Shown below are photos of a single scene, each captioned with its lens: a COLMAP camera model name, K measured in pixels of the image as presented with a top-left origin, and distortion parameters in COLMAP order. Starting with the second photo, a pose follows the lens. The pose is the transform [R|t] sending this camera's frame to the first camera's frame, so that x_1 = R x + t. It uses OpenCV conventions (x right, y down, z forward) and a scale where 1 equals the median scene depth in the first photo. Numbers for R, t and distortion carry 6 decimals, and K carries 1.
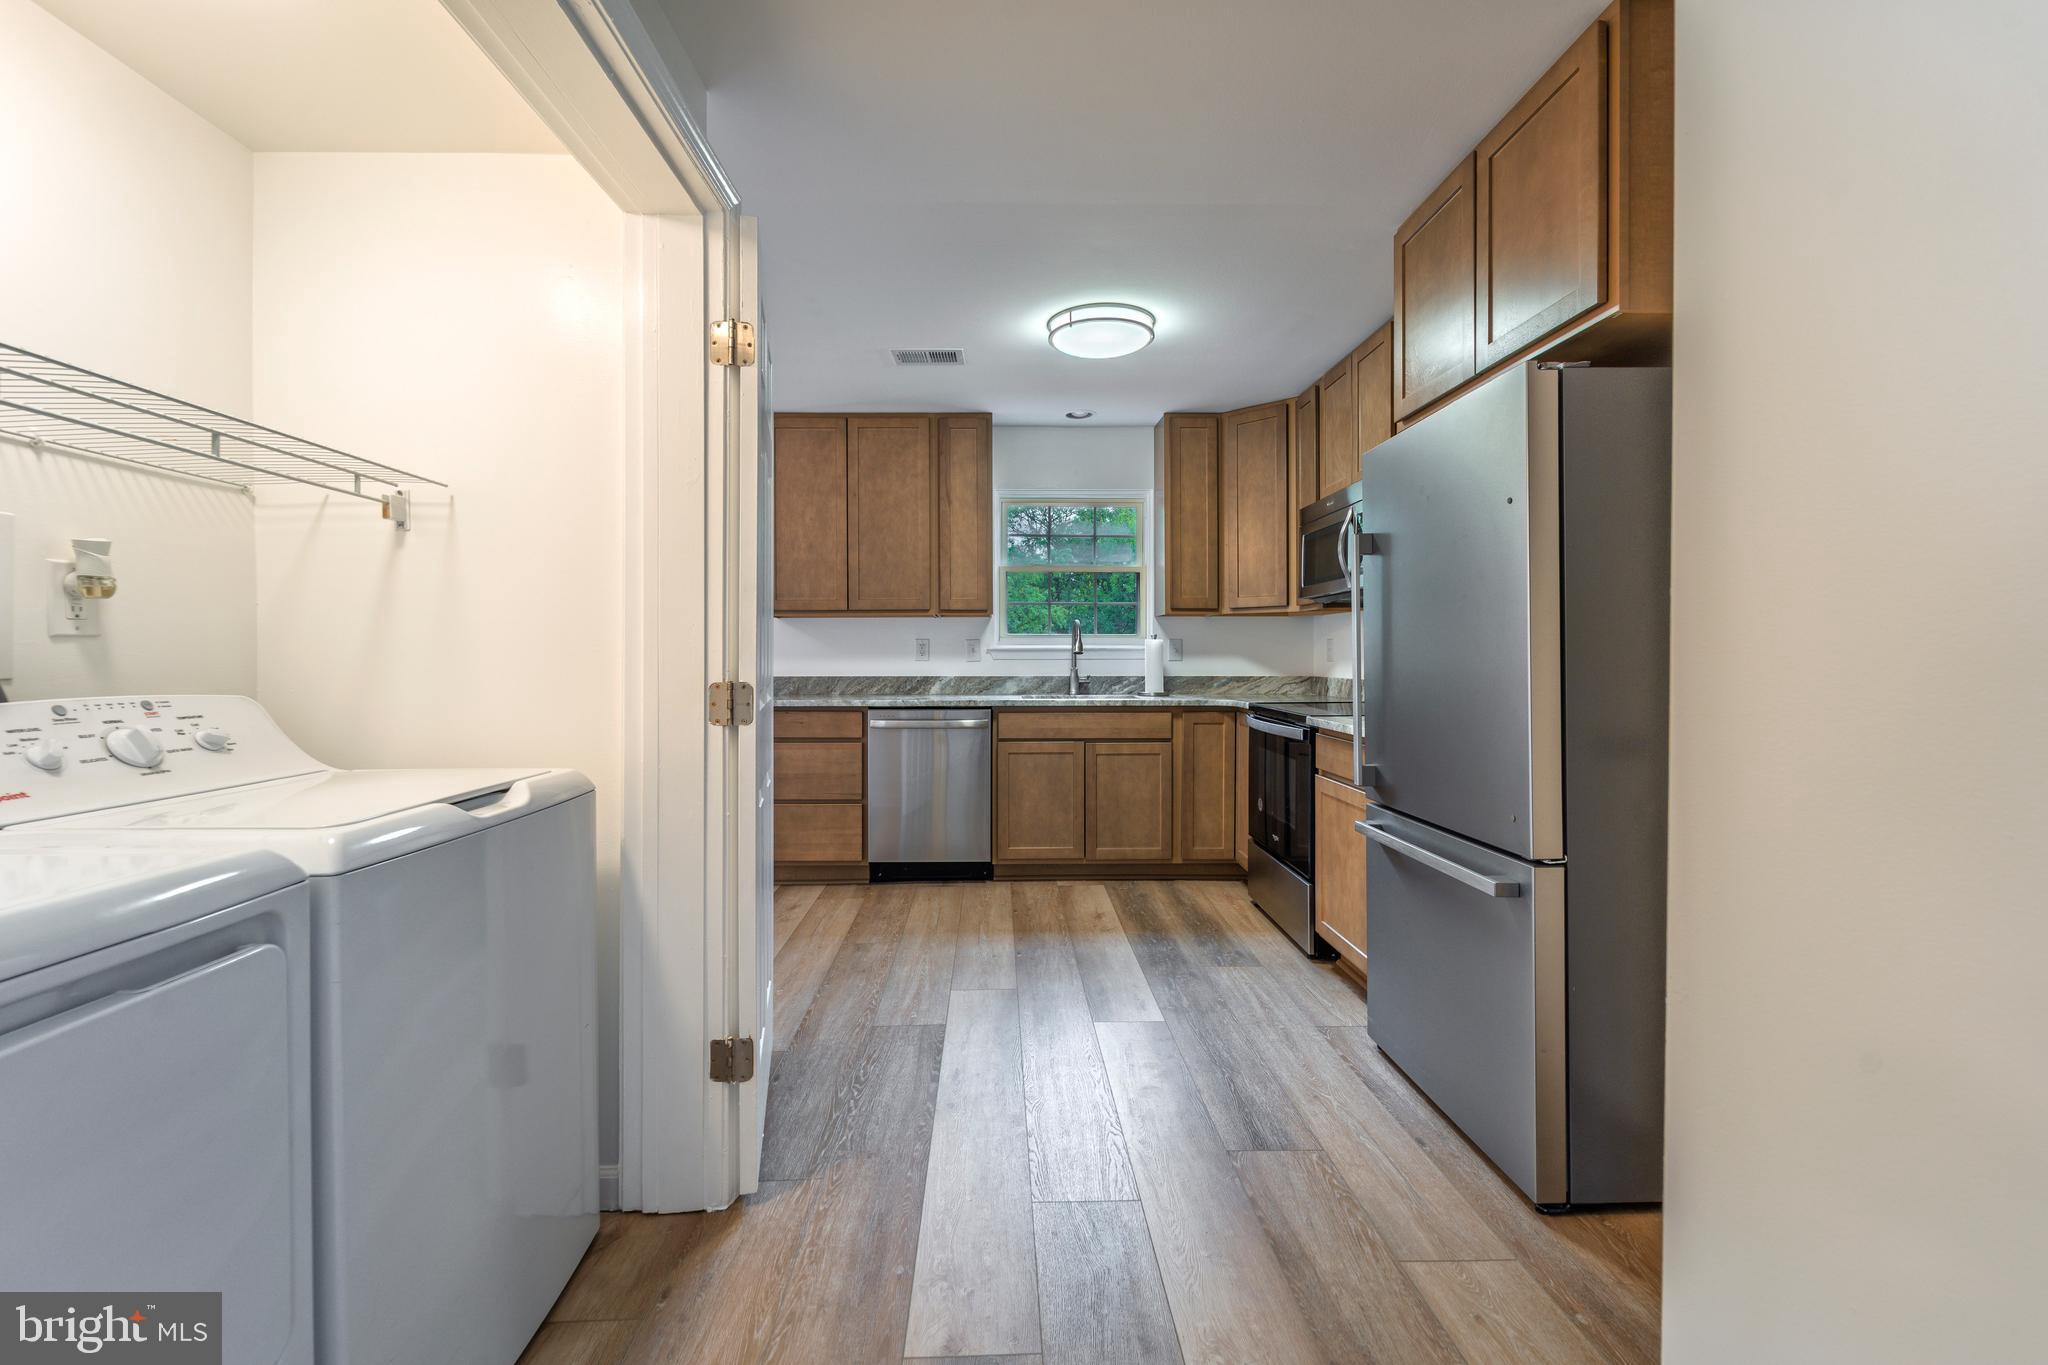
lens RADIAL K [[842.4, 0, 1011.2], [0, 842.4, 668.0], [0, 0, 1]] dist [-0.001231, -0.000476]
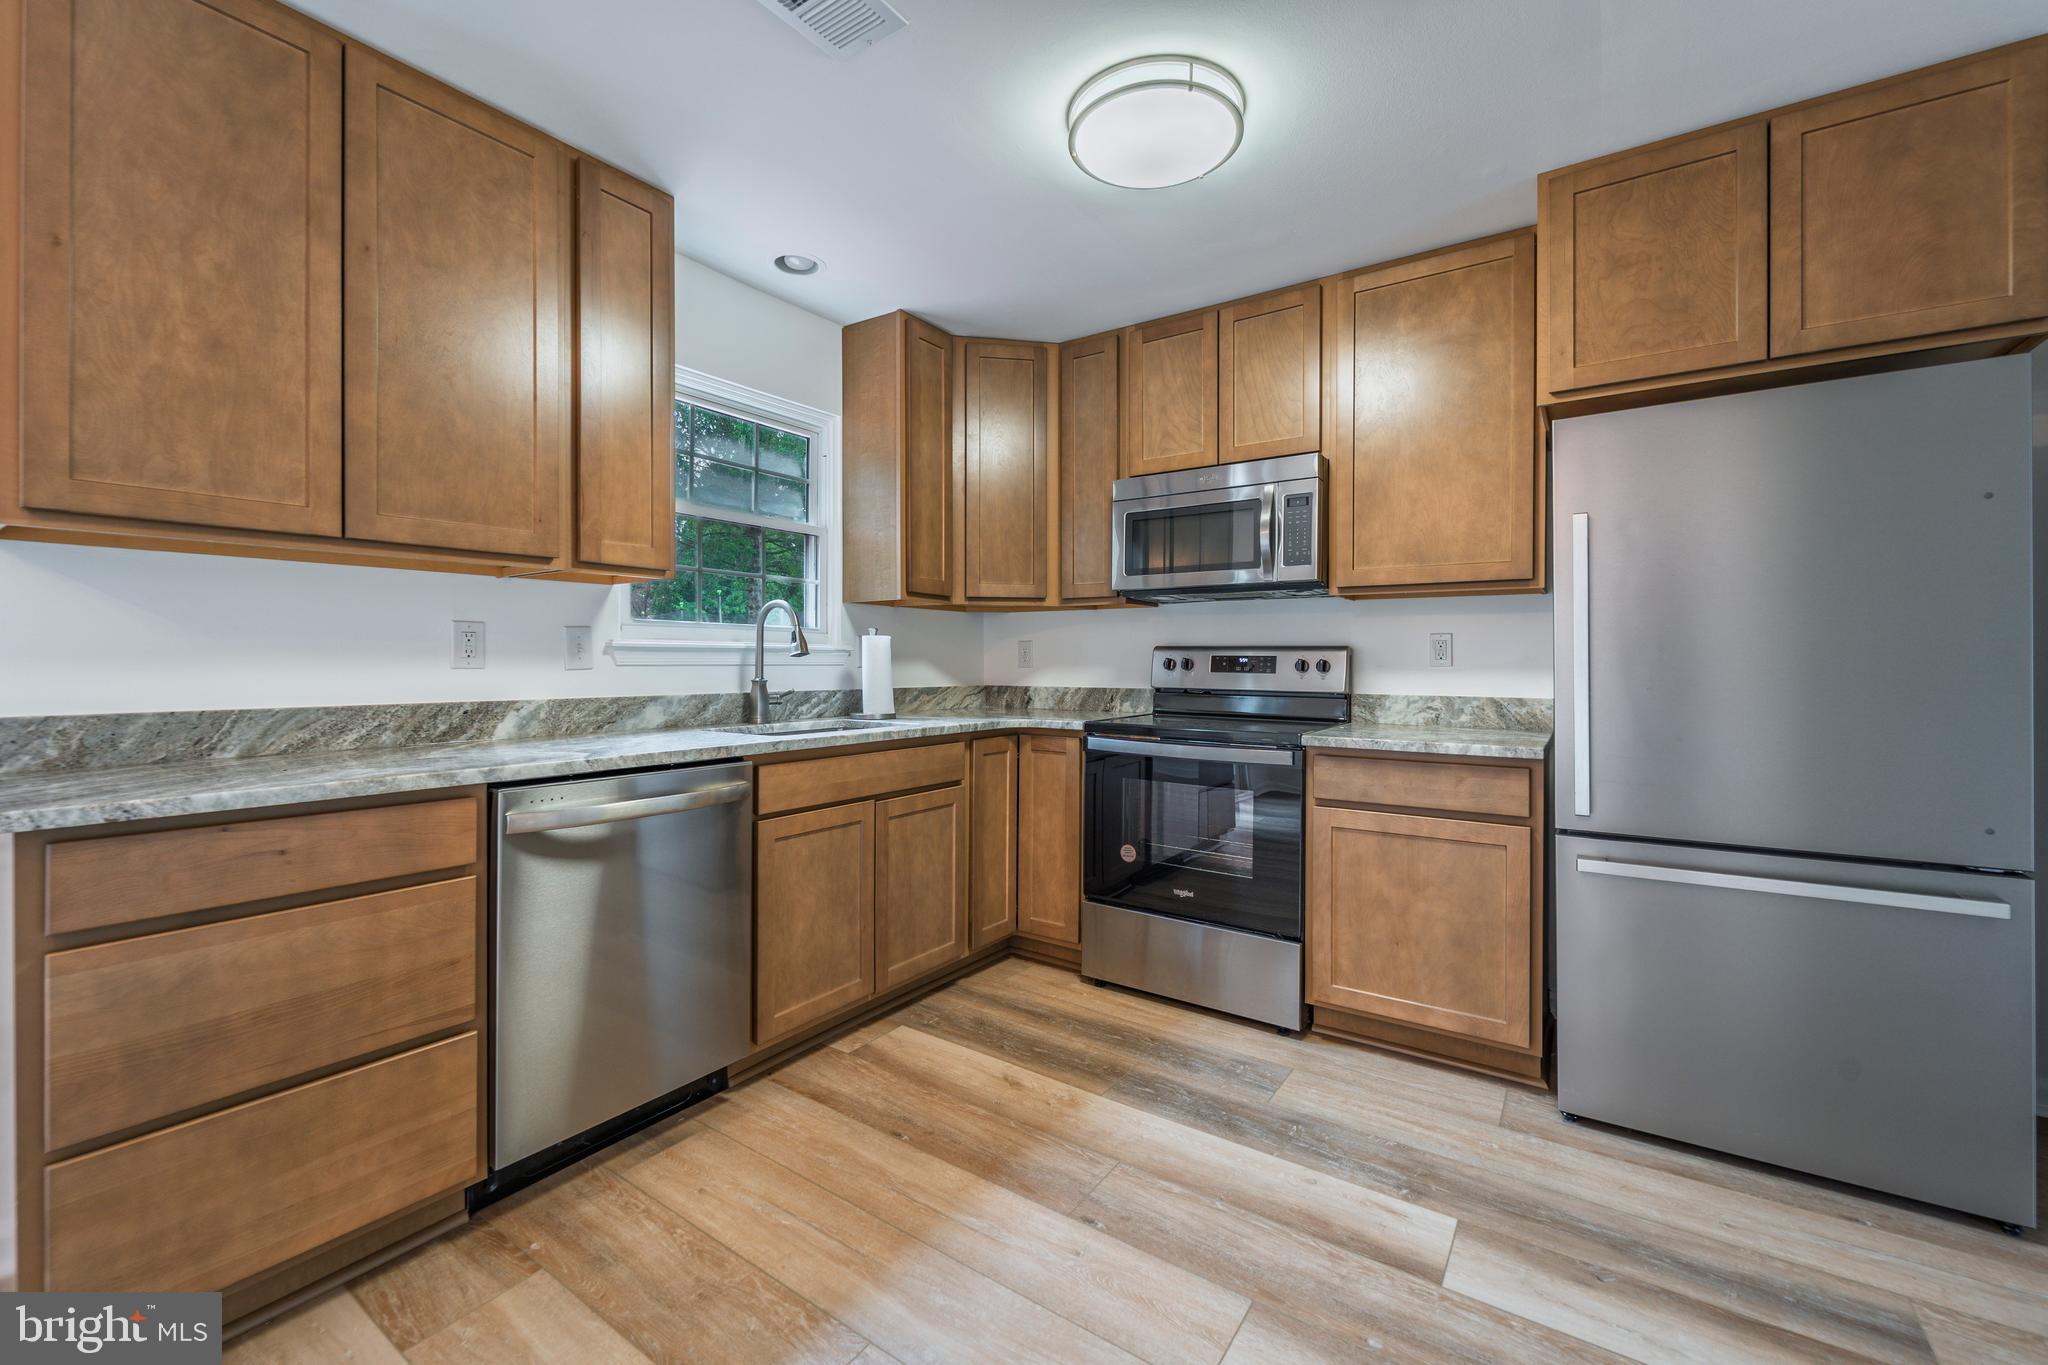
lens RADIAL K [[842.4, 0, 1022.1], [0, 842.4, 664.5], [0, 0, 1]] dist [-0.001231, -0.000476]
pose [[0.594476, 0.000443, 0.804113, -0.339323], [0.010043, 0.999918, -0.007976, -0.004586], [-0.804051, 0.012817, 0.594423, 0.551463]]
